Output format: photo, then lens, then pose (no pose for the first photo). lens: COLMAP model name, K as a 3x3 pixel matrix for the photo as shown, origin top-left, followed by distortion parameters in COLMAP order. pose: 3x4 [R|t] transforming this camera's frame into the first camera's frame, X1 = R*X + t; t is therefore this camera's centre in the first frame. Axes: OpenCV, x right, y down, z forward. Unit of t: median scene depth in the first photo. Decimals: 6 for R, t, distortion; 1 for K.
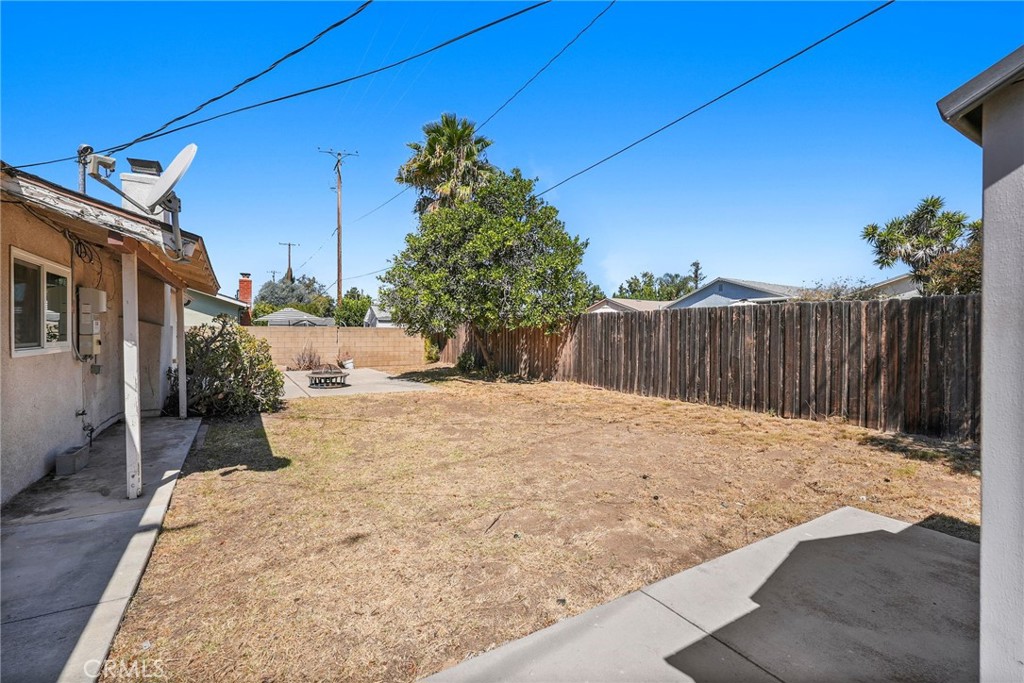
lens RADIAL K [[465.6, 0, 513.5], [0, 465.6, 337.7], [0, 0, 1]] dist [-0.002849, 0.000416]
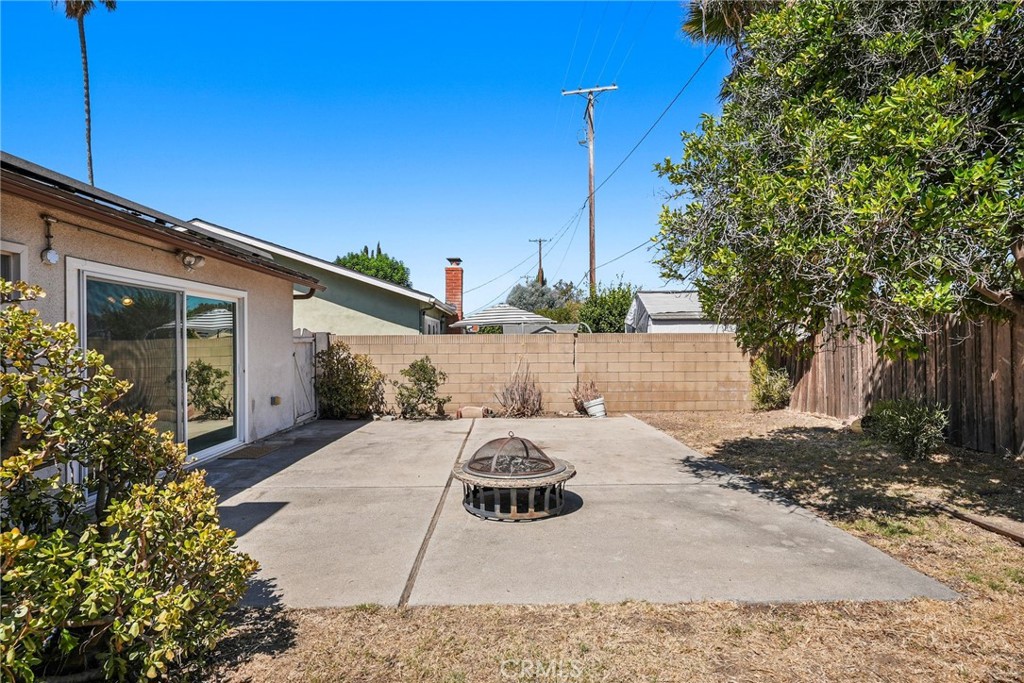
lens RADIAL K [[555.2, 0, 511.0], [0, 555.2, 341.7], [0, 0, 1]] dist [-0.005163, -0.000447]
pose [[0.868239, -0.012986, -0.495975, -0.125385], [0.004689, 0.999828, -0.017970, -0.003058], [0.496123, 0.013276, 0.868151, 0.403135]]
